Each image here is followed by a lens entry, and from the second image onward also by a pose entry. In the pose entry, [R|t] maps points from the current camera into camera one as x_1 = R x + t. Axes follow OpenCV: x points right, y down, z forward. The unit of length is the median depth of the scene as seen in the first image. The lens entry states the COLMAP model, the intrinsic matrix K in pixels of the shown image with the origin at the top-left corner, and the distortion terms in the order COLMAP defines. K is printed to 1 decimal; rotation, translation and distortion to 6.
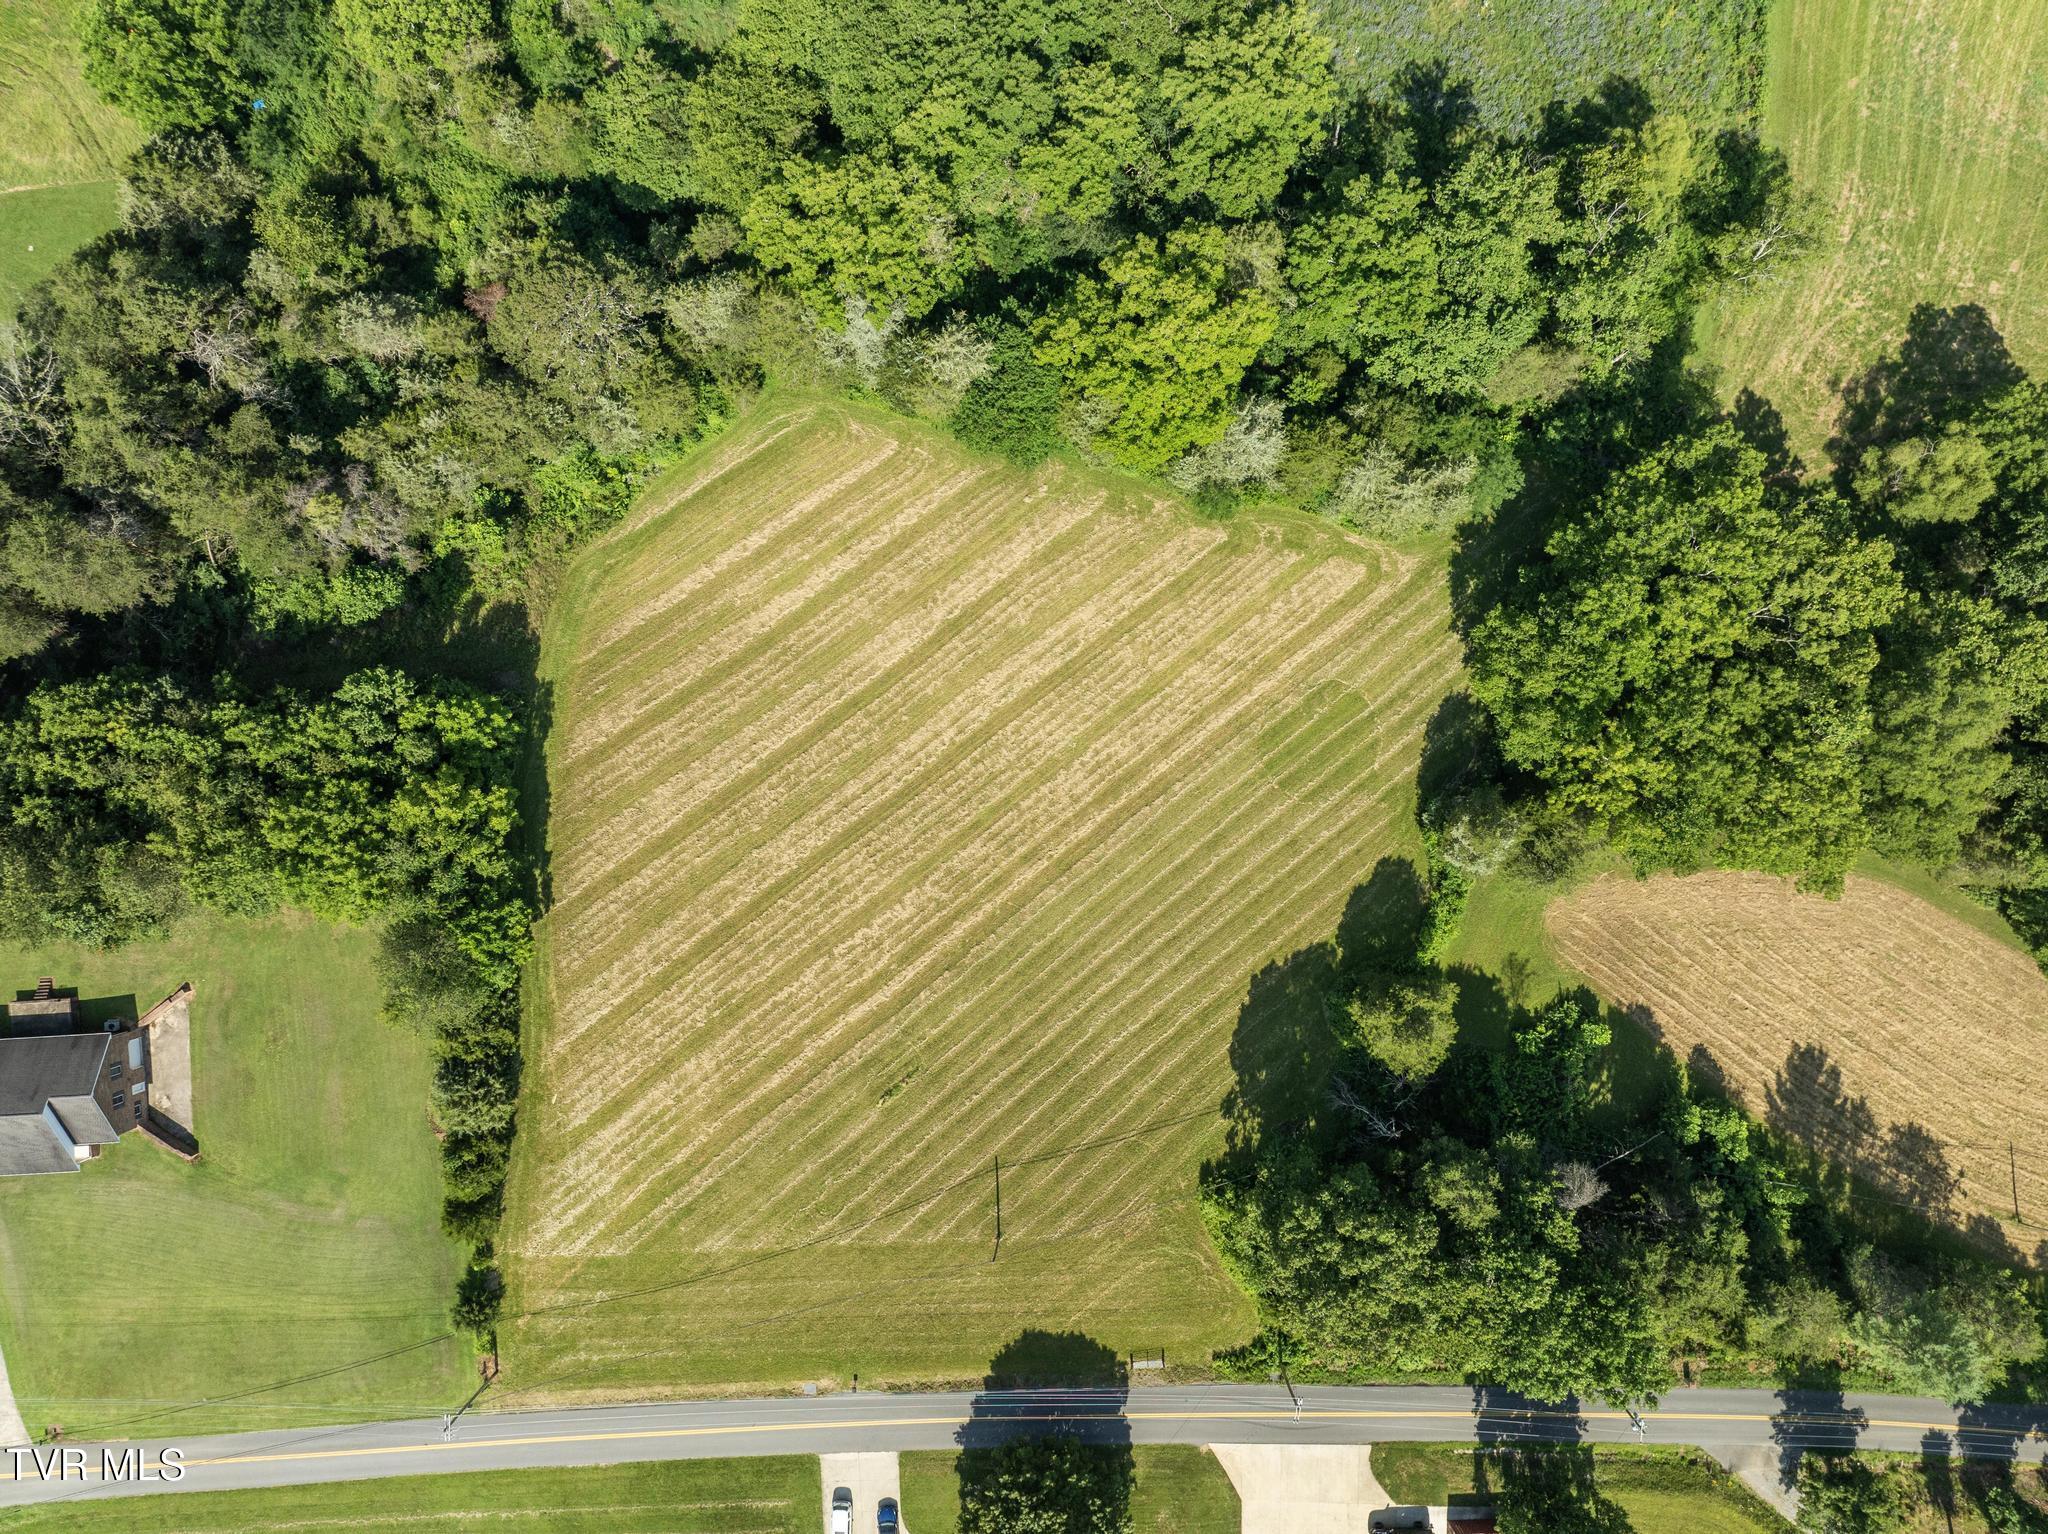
lens RADIAL K [[1439.3, 0, 1020.4], [0, 1439.3, 768.5], [0, 0, 1]] dist [-0.043817, 0.012349]
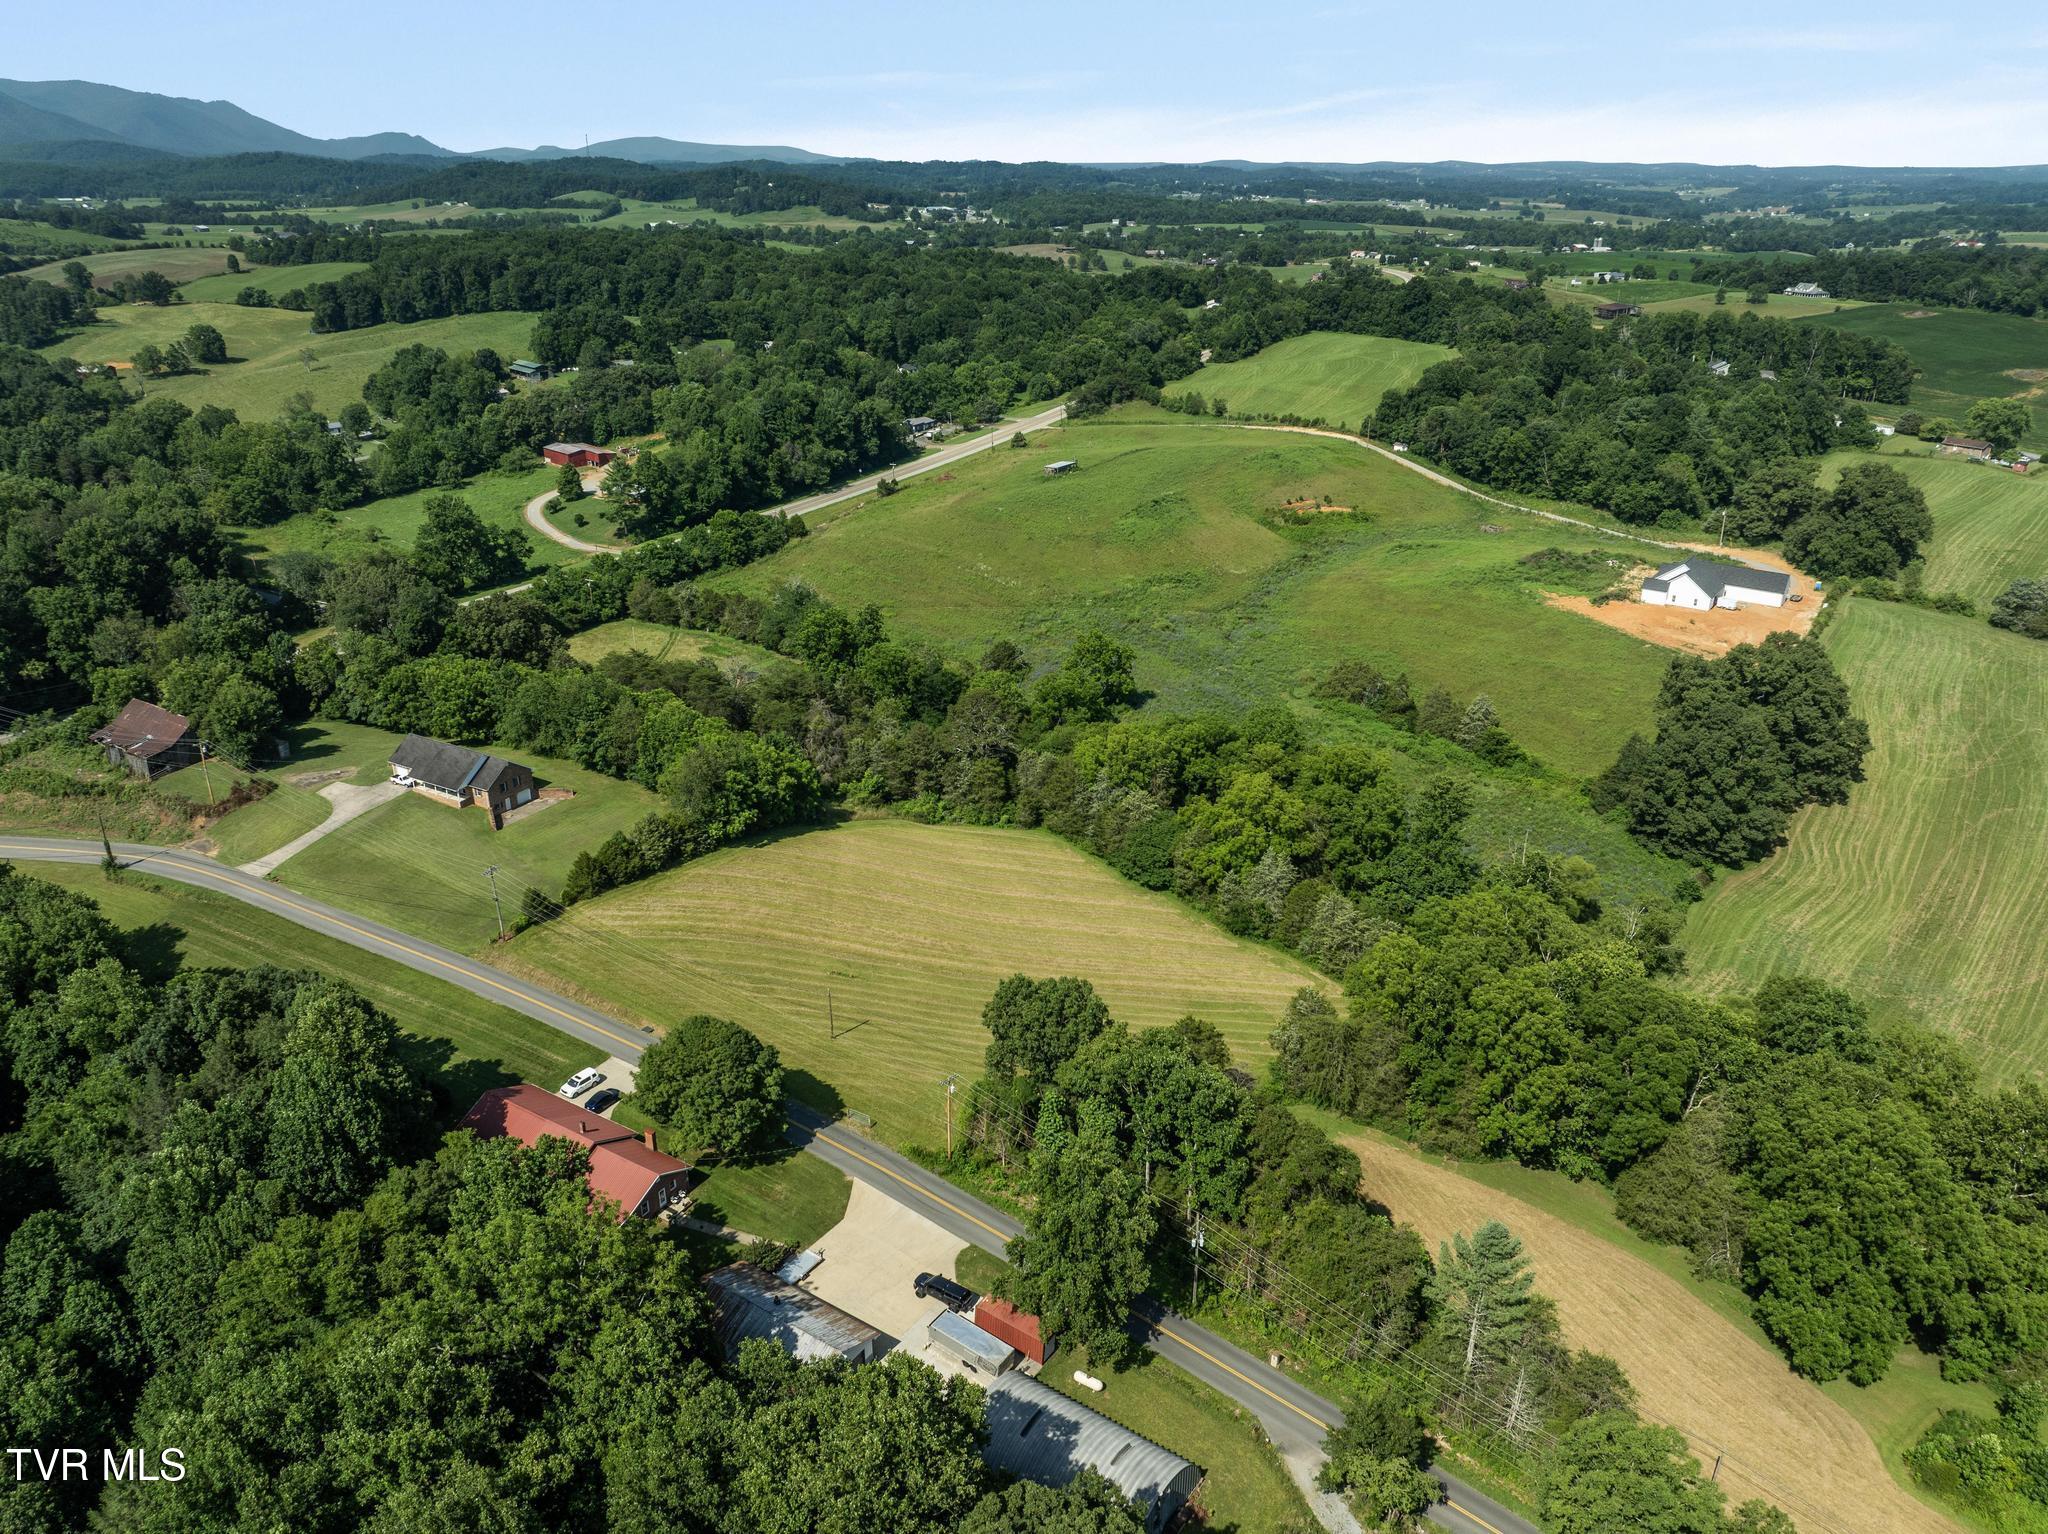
lens RADIAL K [[1439.3, 0, 1034.0], [0, 1439.3, 749.8], [0, 0, 1]] dist [-0.043817, 0.012349]
pose [[0.835560, 0.230576, -0.498672, 0.730046], [-0.548830, 0.309008, -0.776724, 1.160779], [-0.025001, 0.922686, 0.384742, 0.248577]]
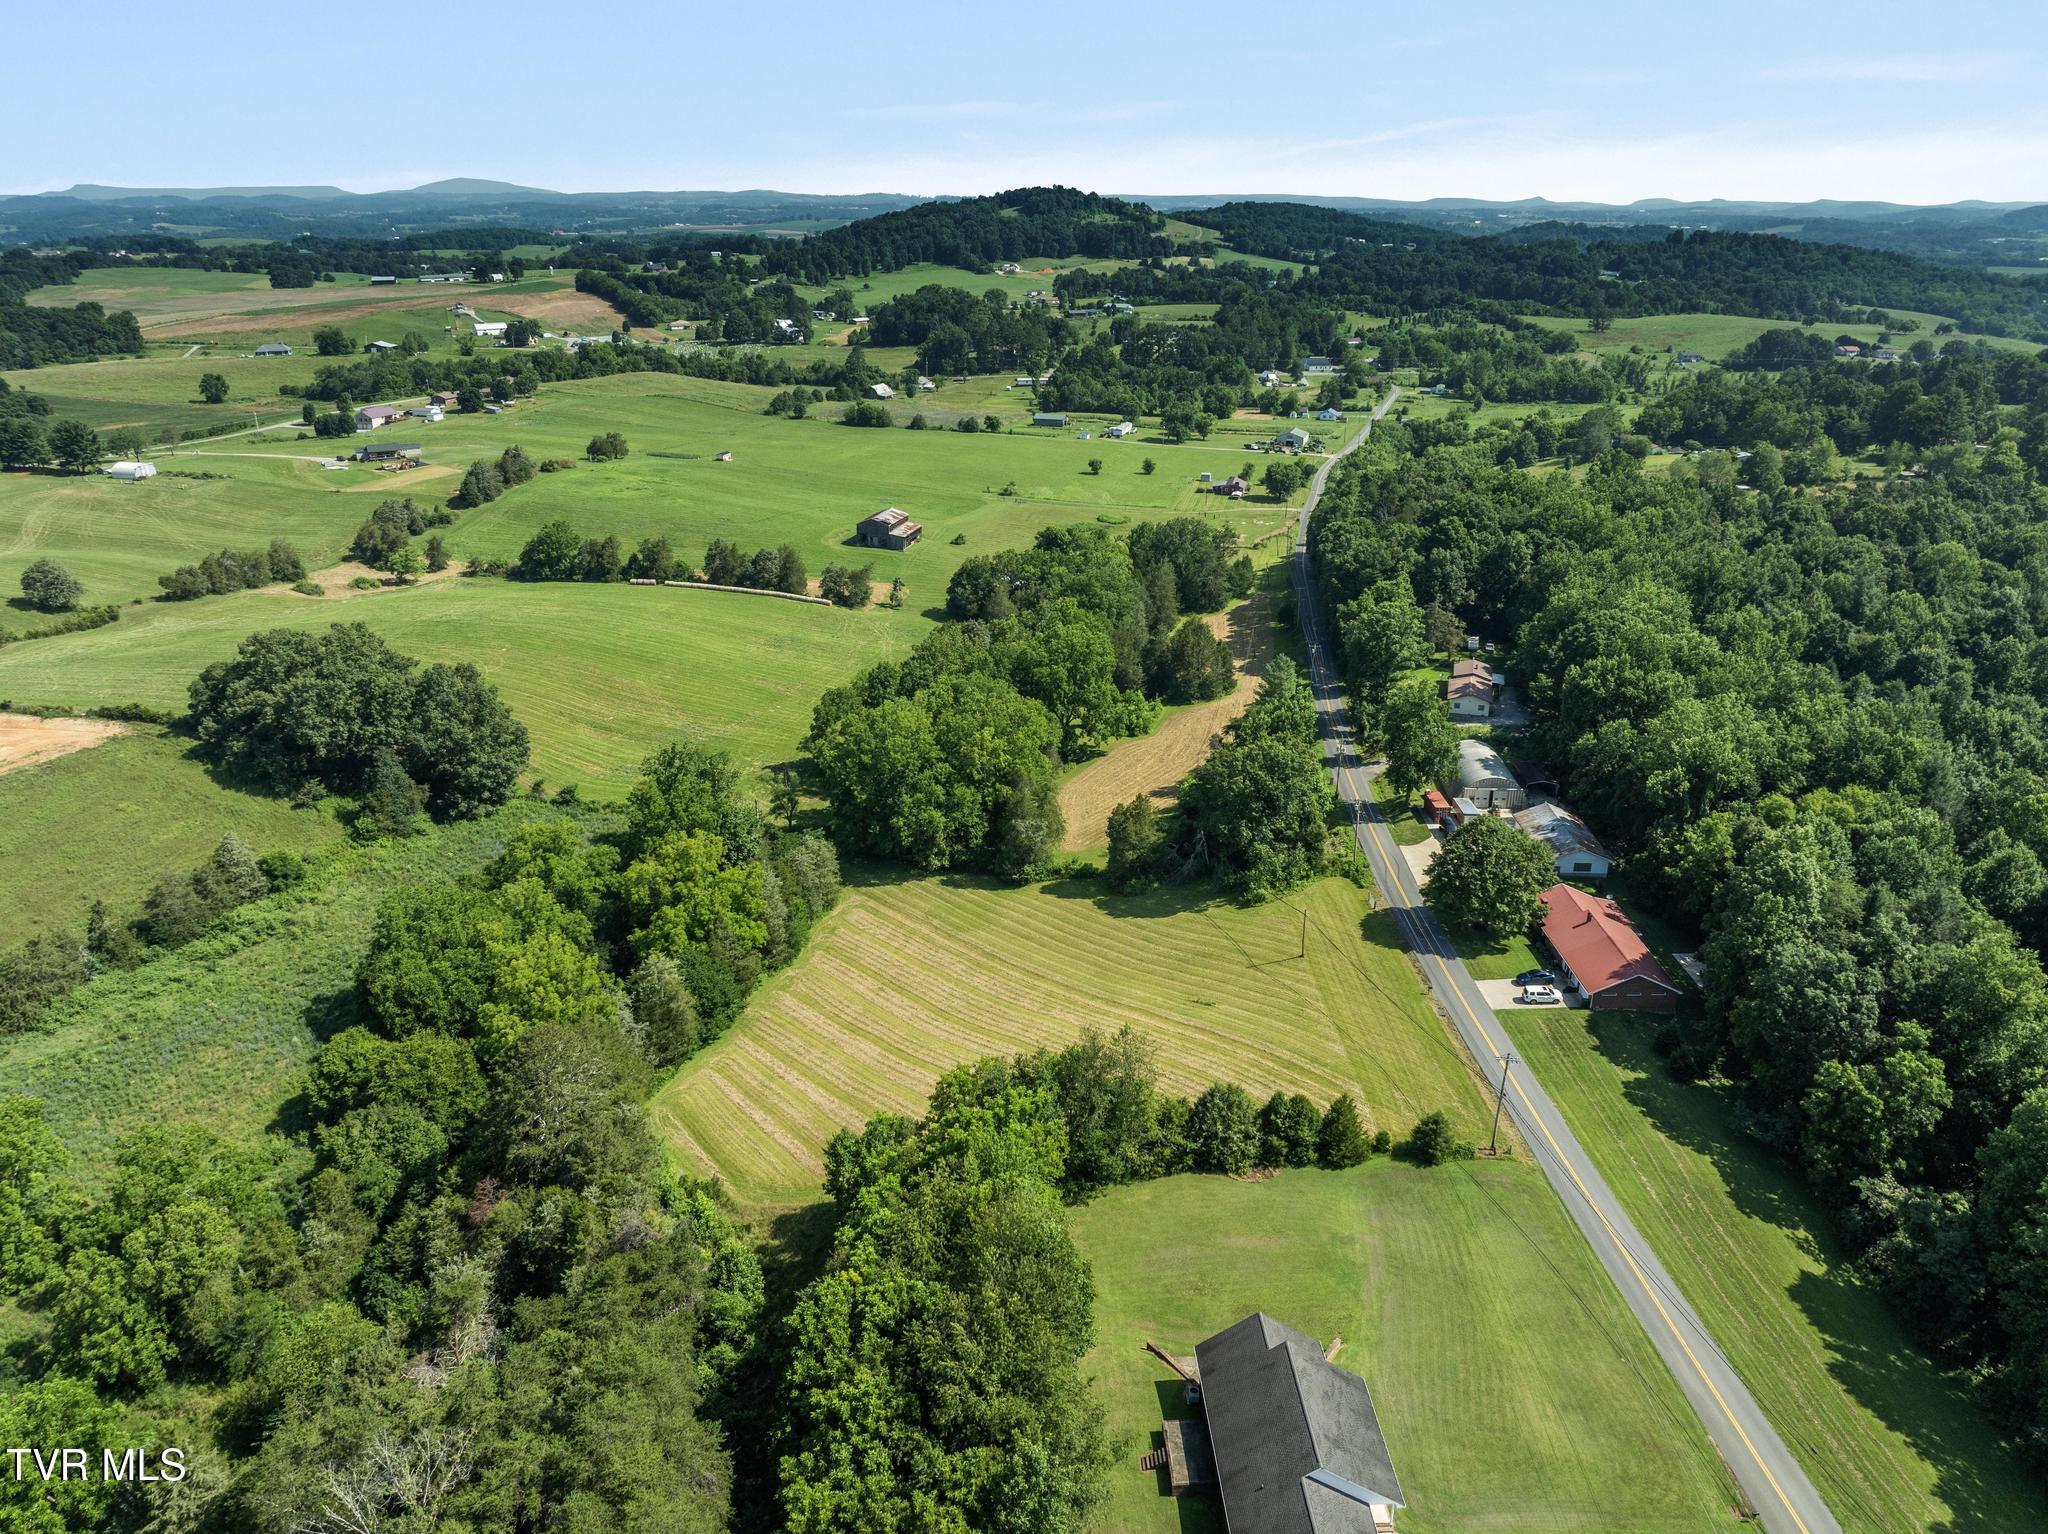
lens RADIAL K [[1439.3, 0, 1034.3], [0, 1439.3, 759.1], [0, 0, 1]] dist [-0.043817, 0.012349]
pose [[0.027214, -0.346718, 0.937574, -1.255524], [0.999562, -0.001506, -0.029570, 0.108740], [0.011664, 0.937968, 0.346525, 0.336612]]
